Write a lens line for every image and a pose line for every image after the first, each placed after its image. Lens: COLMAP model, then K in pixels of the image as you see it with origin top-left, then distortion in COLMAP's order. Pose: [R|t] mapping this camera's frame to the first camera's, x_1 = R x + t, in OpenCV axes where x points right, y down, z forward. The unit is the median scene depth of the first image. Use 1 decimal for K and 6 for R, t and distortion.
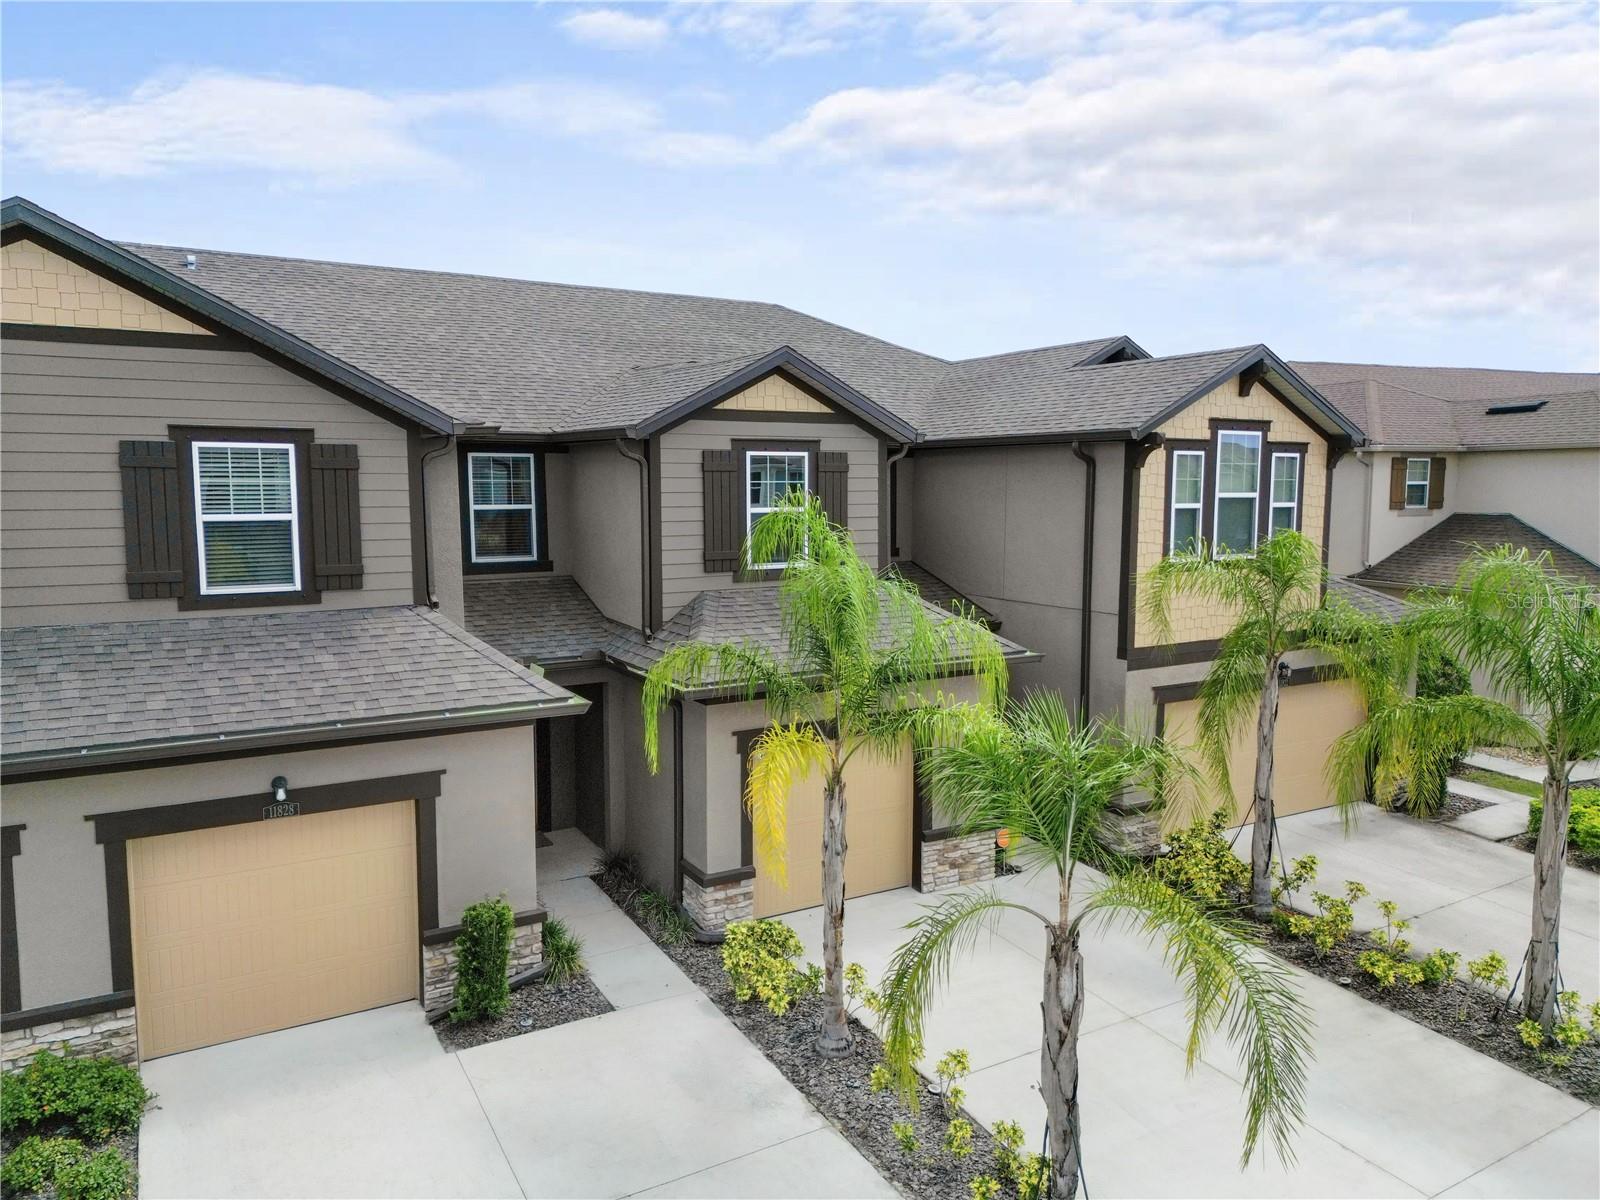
lens RADIAL K [[1116.5, 0, 805.4], [0, 1116.5, 592.9], [0, 0, 1]] dist [0.054306, -0.045991]
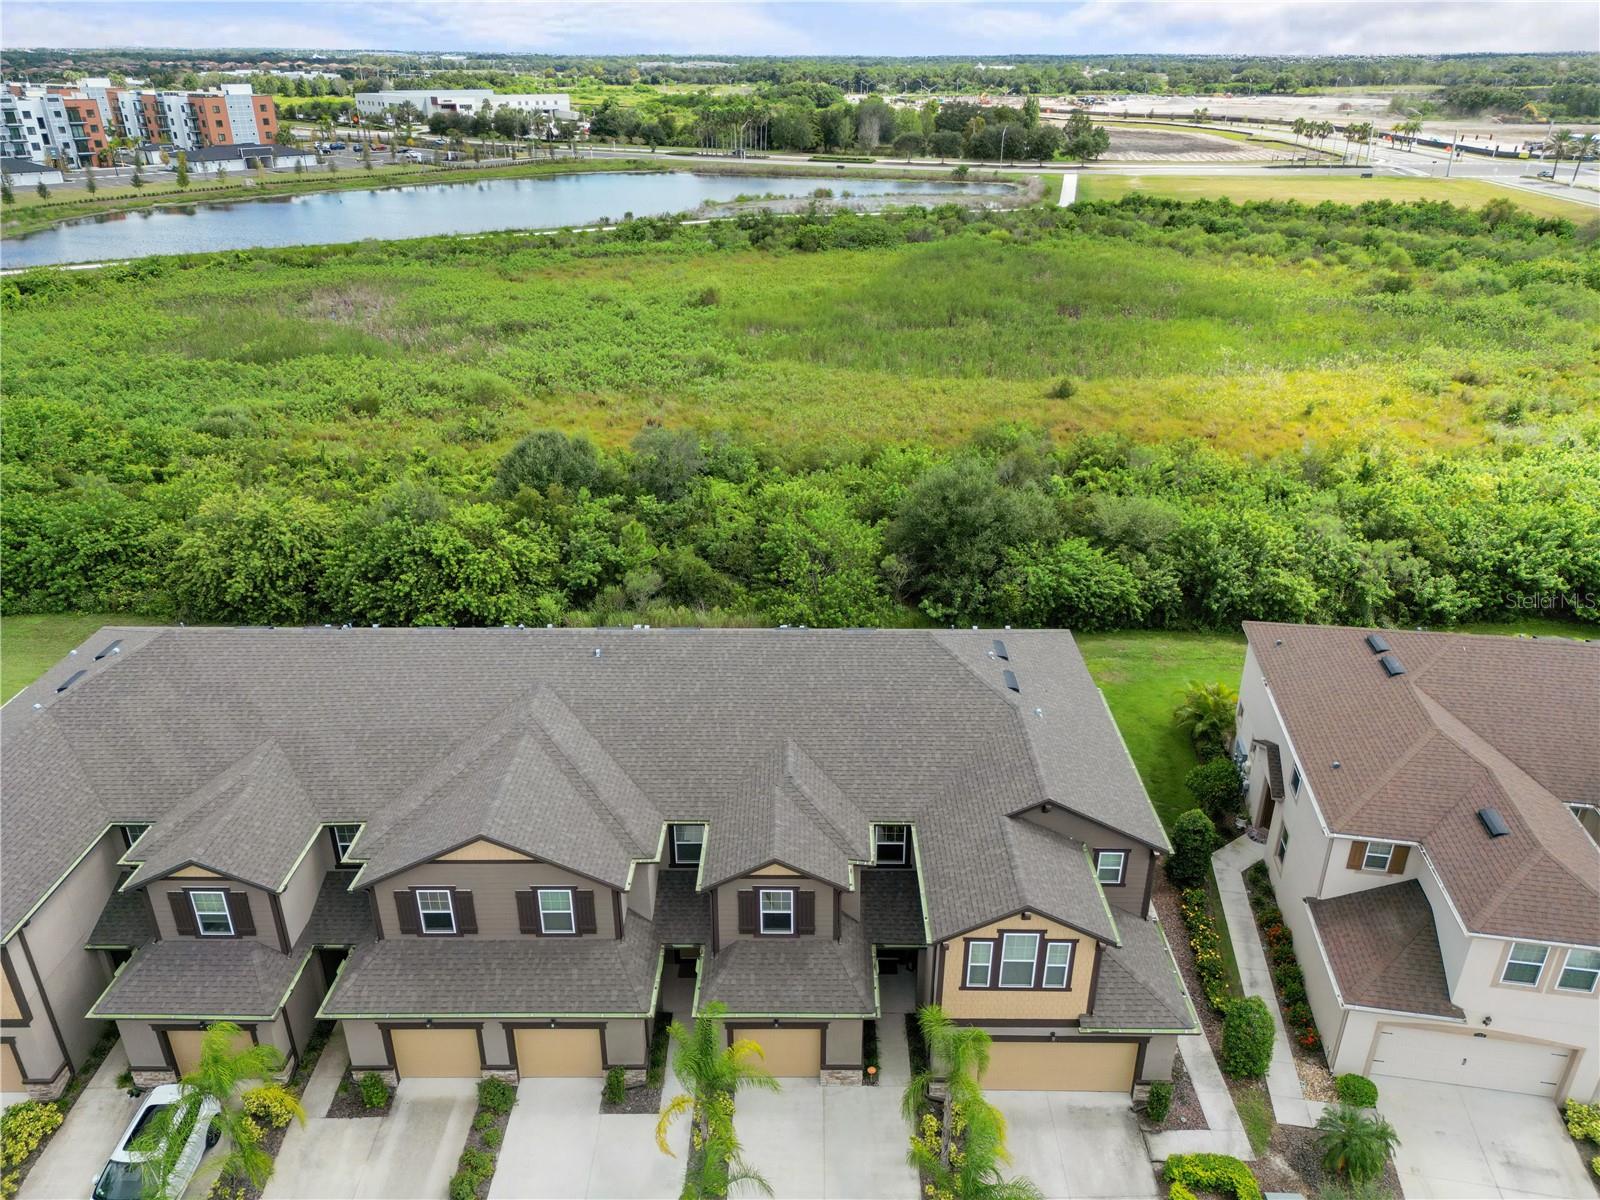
lens RADIAL K [[1116.5, 0, 805.4], [0, 1116.5, 592.9], [0, 0, 1]] dist [0.054306, -0.045991]
pose [[0.863404, 0.218202, -0.454887, 1.046025], [-0.054596, 0.936749, 0.345717, -1.682241], [0.501551, -0.273658, 0.820706, -0.690086]]
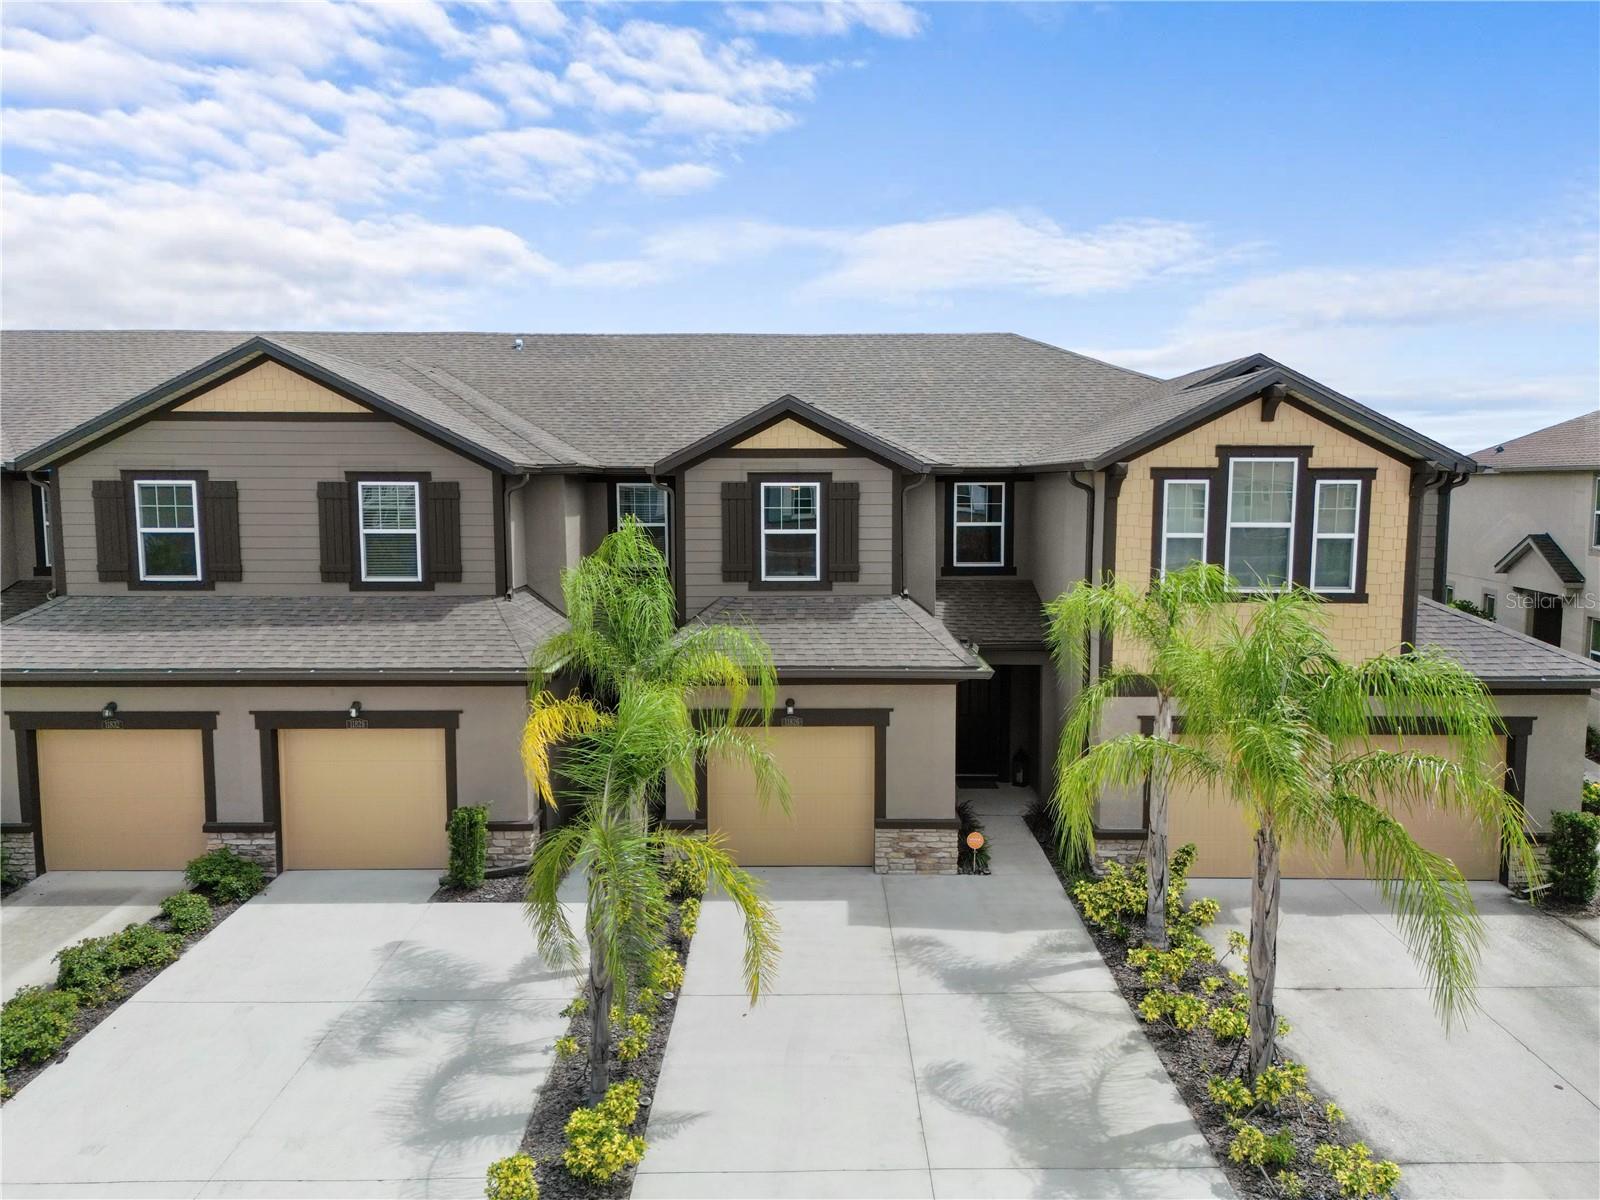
lens RADIAL K [[1116.5, 0, 805.4], [0, 1116.5, 592.9], [0, 0, 1]] dist [0.054306, -0.045991]
pose [[0.865158, 0.047881, -0.499209, 0.702218], [-0.050466, 0.998691, 0.008328, -0.024000], [0.498954, 0.017988, 0.866442, -0.020933]]
